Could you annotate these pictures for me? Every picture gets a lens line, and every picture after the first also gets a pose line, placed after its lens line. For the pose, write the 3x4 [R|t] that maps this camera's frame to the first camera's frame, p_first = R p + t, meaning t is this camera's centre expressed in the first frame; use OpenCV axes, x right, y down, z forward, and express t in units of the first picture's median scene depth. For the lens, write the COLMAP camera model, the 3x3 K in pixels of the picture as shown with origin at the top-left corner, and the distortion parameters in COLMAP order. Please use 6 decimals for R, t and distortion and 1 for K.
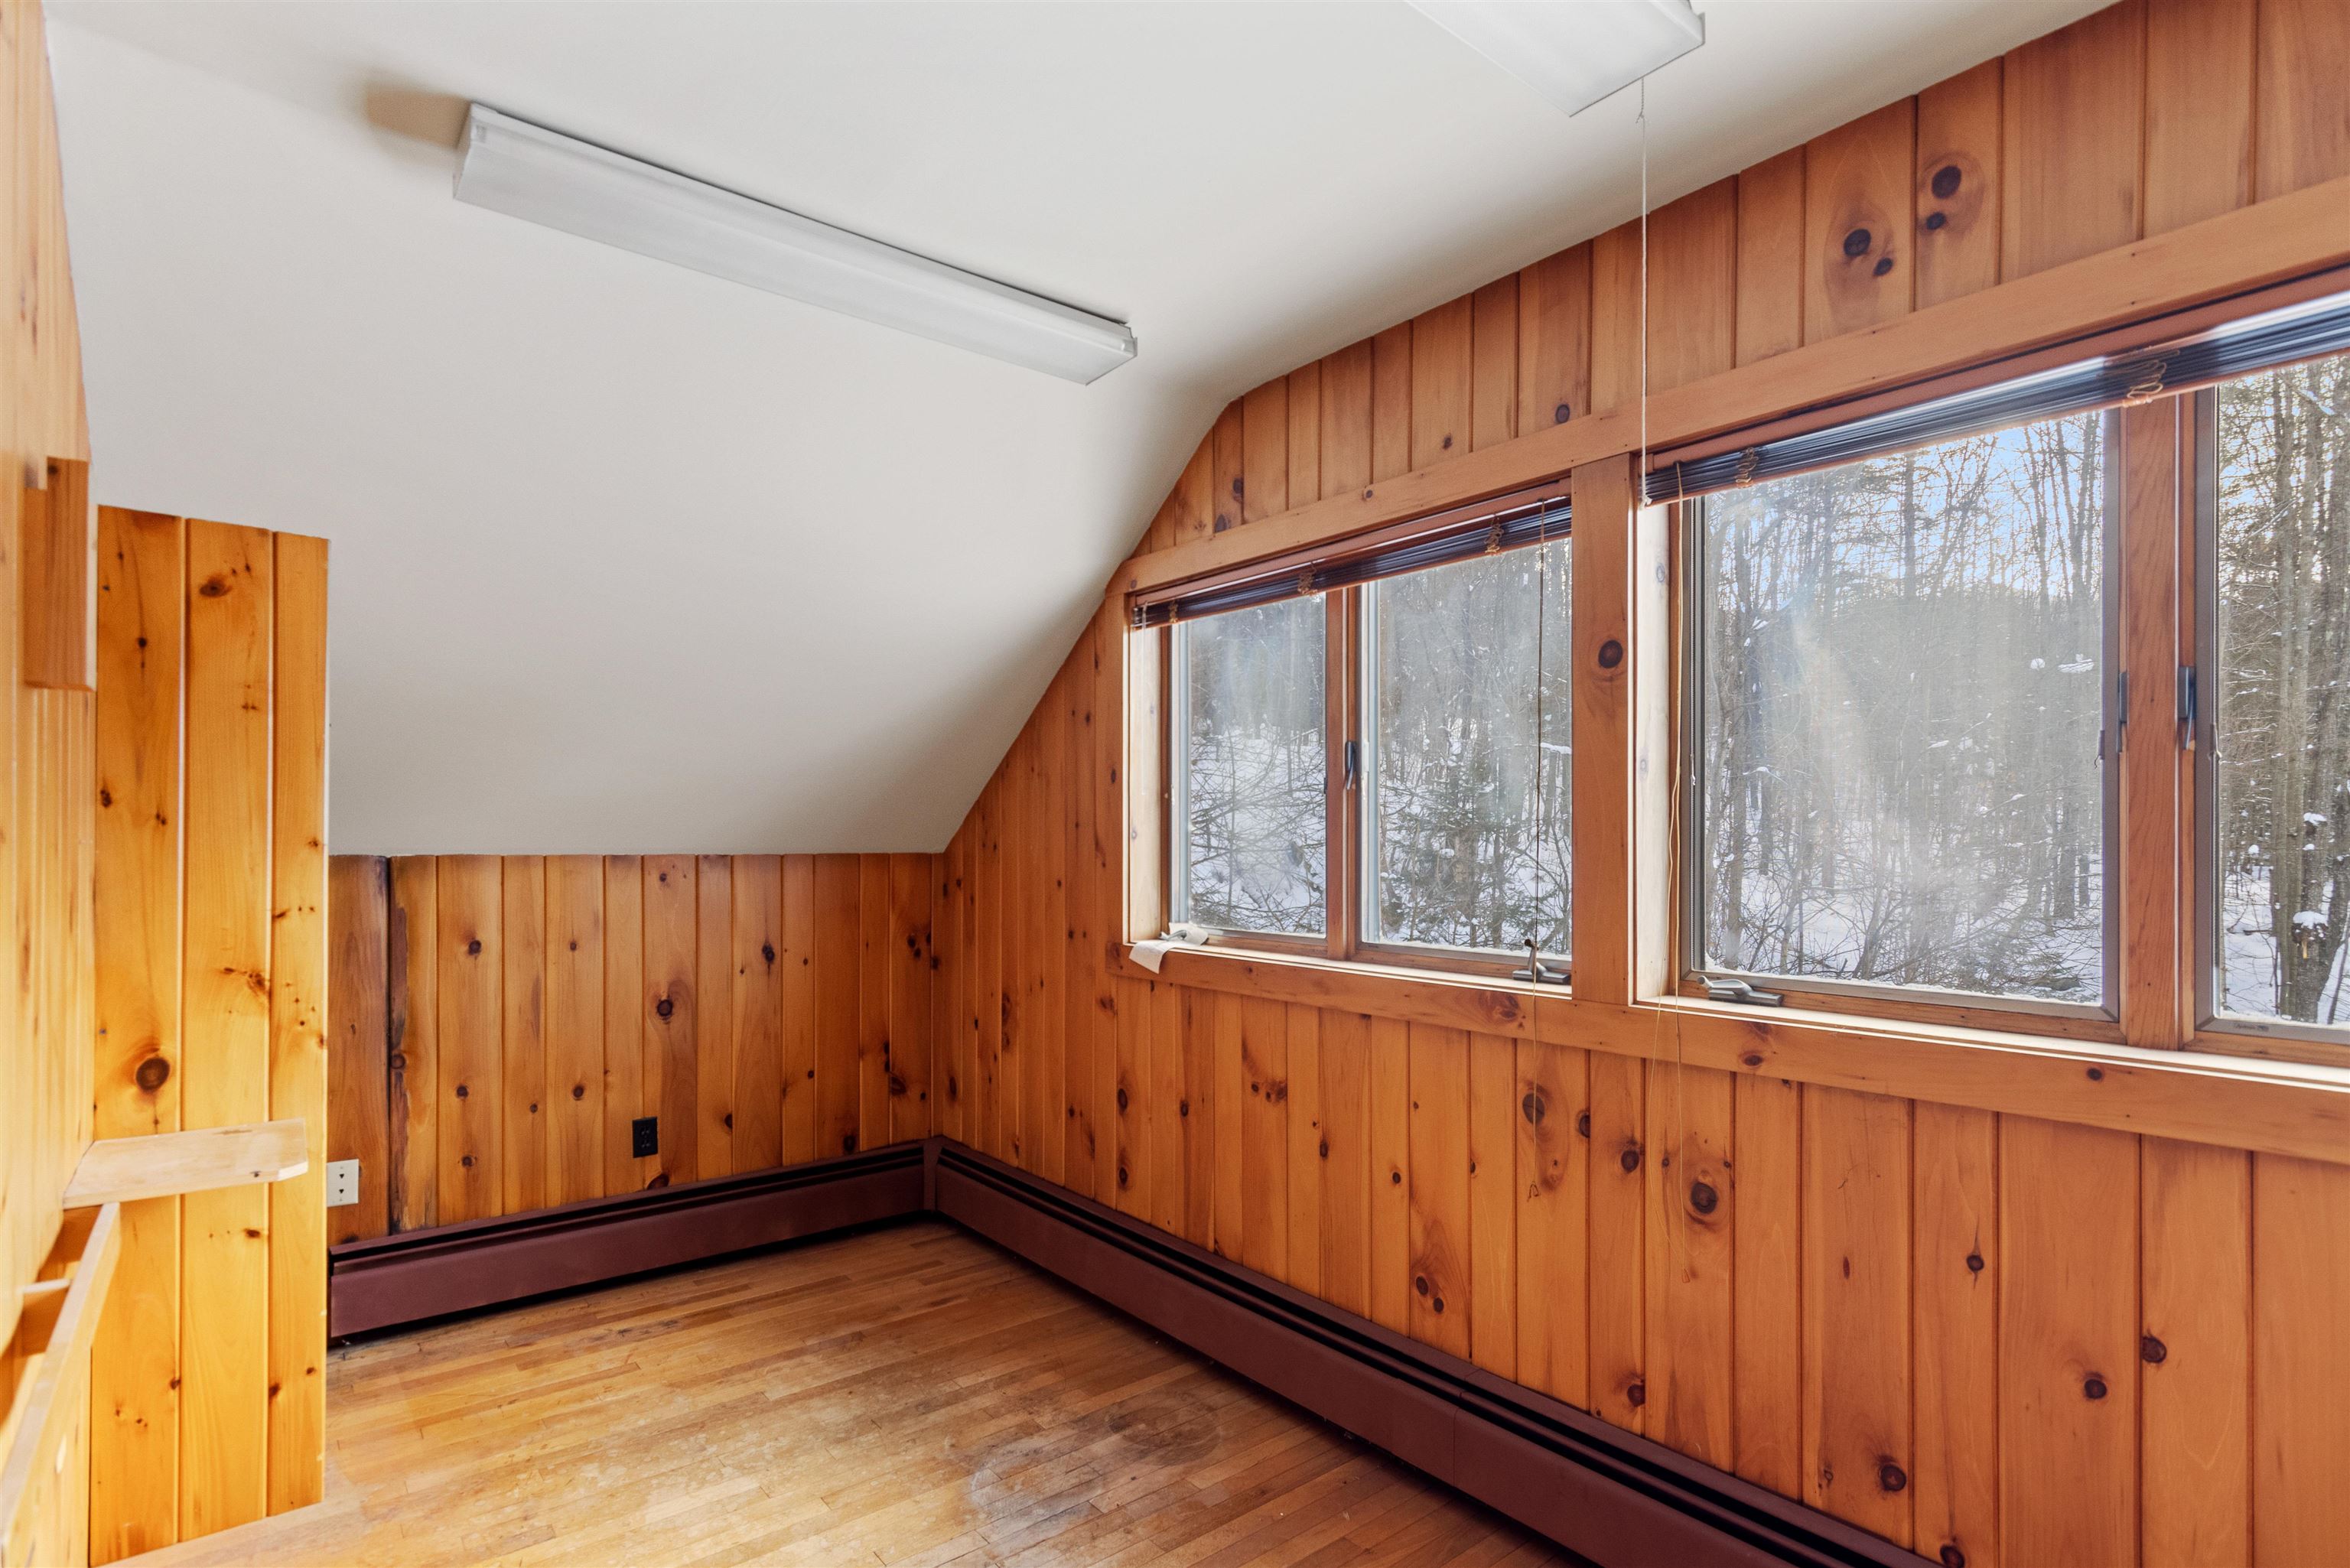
lens RADIAL K [[1149.6, 0, 1172.4], [0, 1149.6, 833.2], [0, 0, 1]] dist [-0.002476, 0.000964]
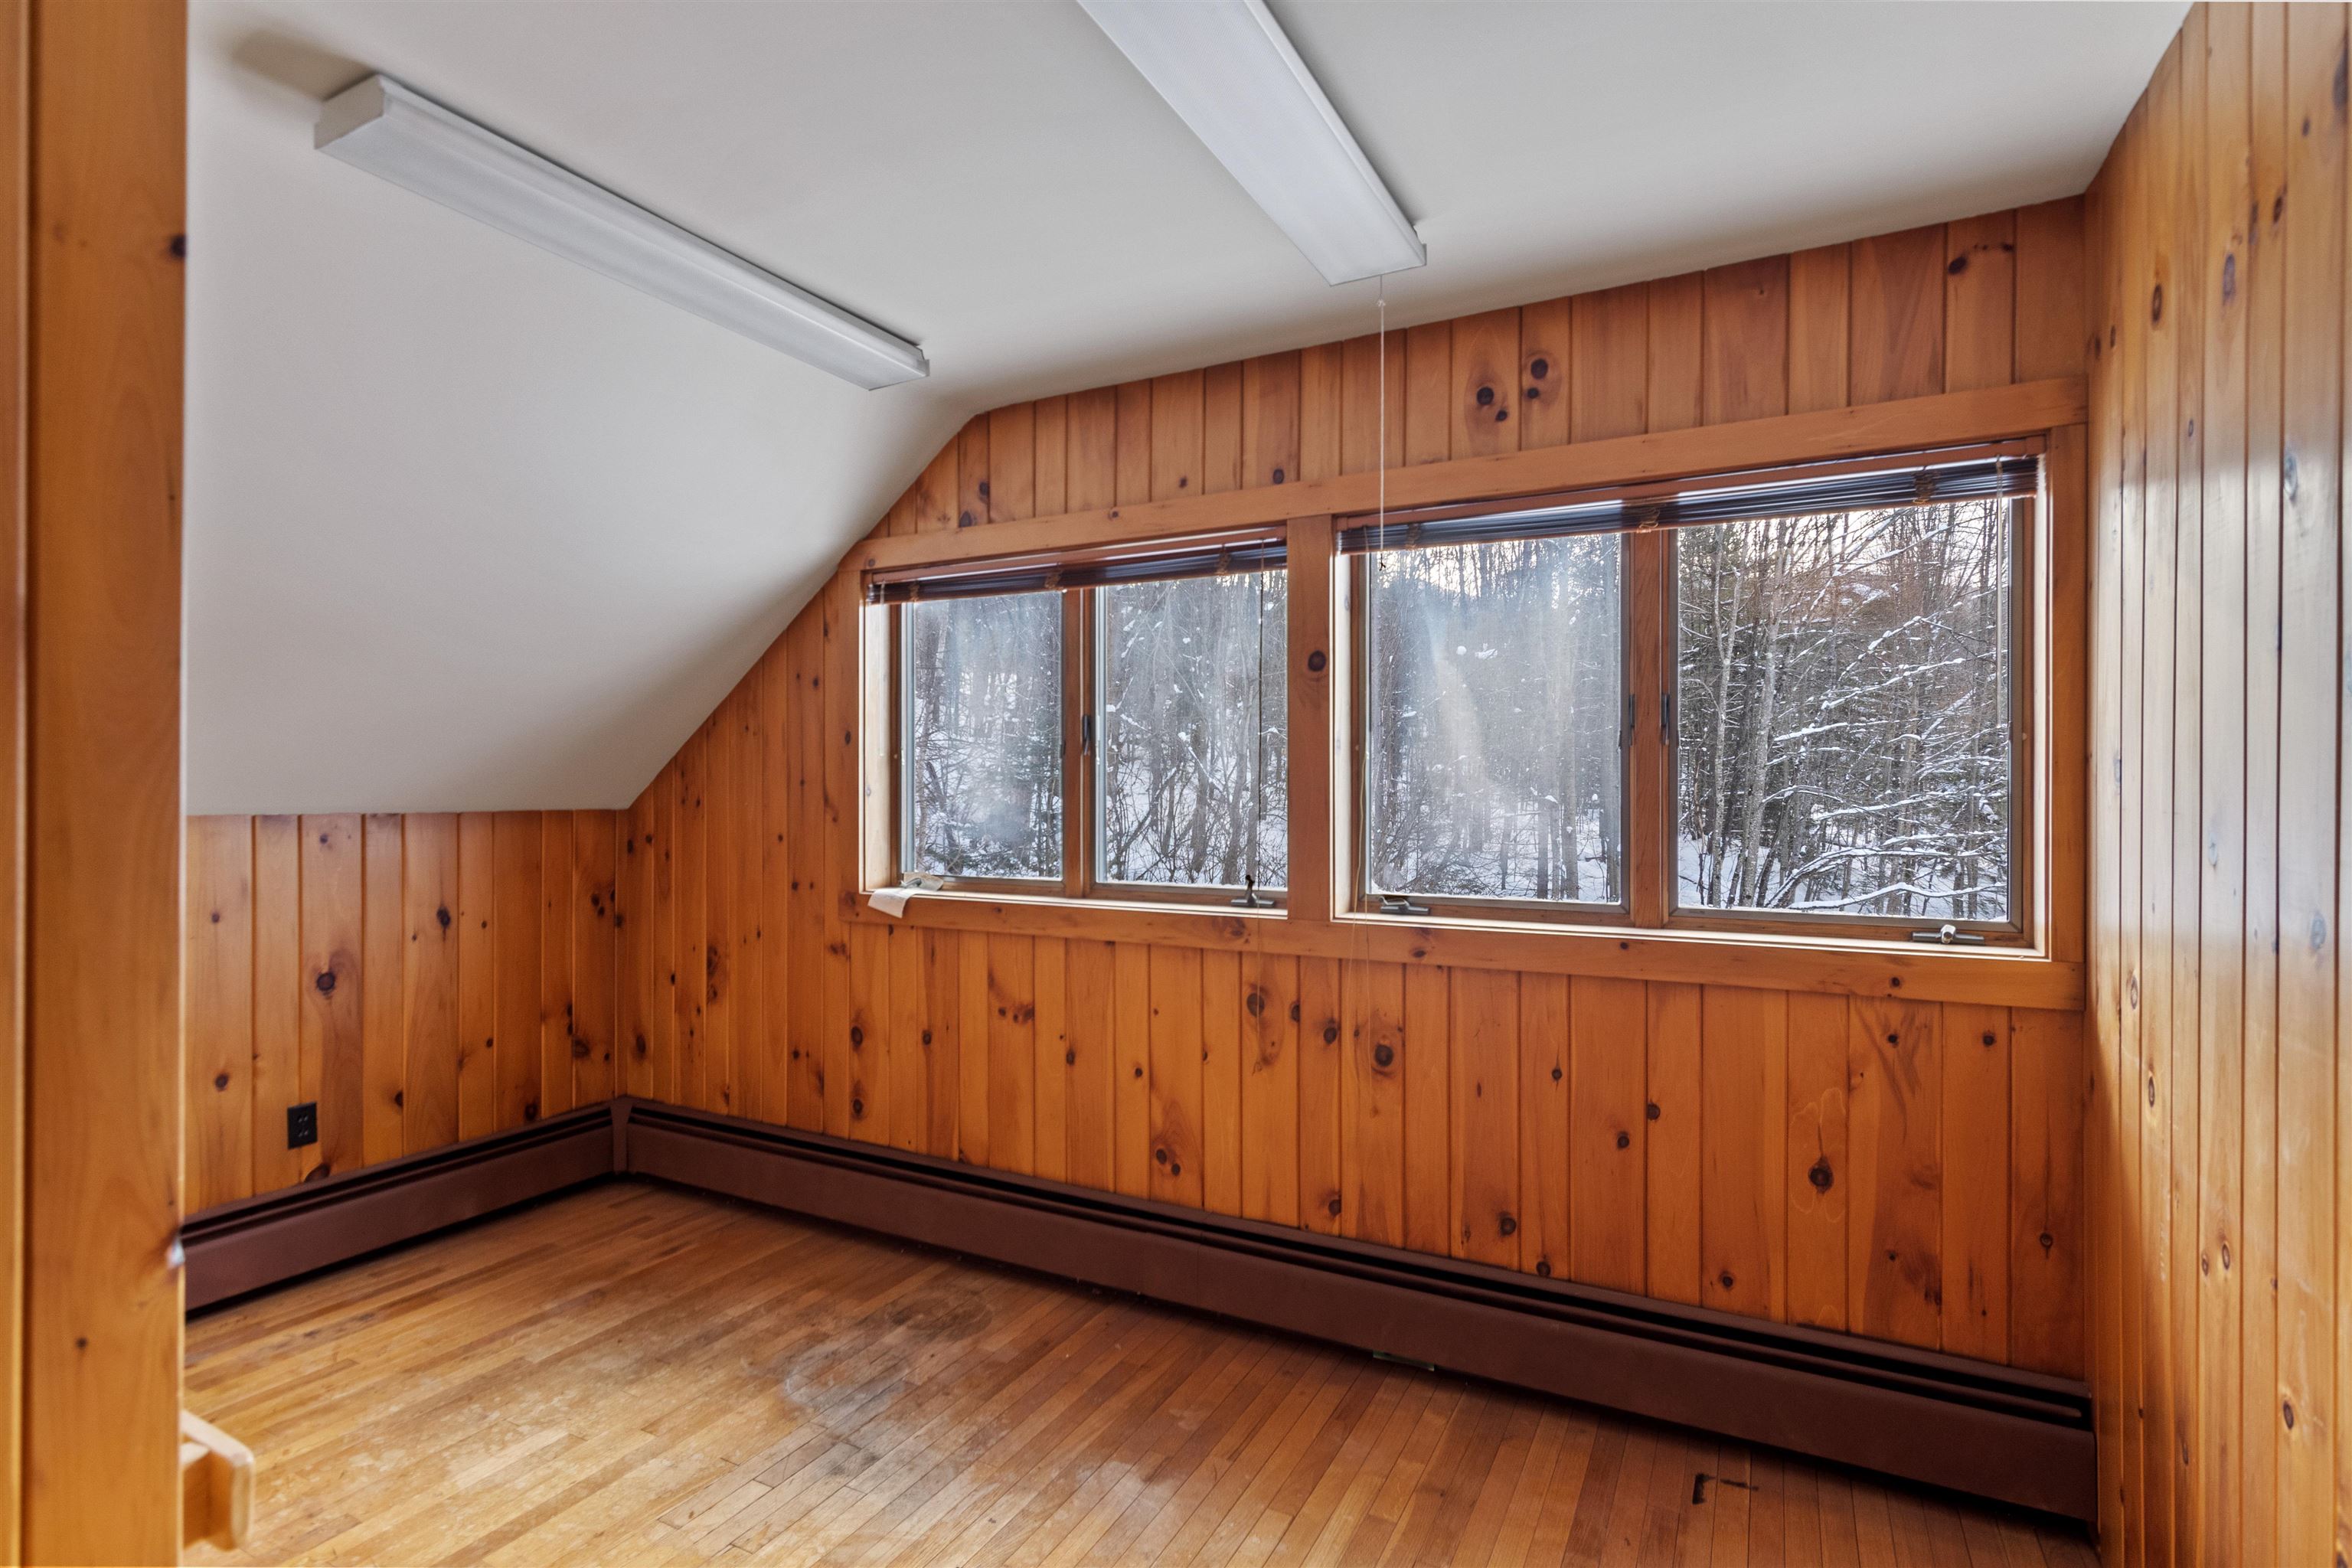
lens RADIAL K [[1136.4, 0, 1169.8], [0, 1136.4, 777.3], [0, 0, 1]] dist [-0.000821, 0.001150]
pose [[0.919056, 0.003939, 0.394107, -0.230277], [-0.002268, 0.999986, -0.004705, -0.009719], [-0.394120, 0.003430, 0.919053, -0.120231]]
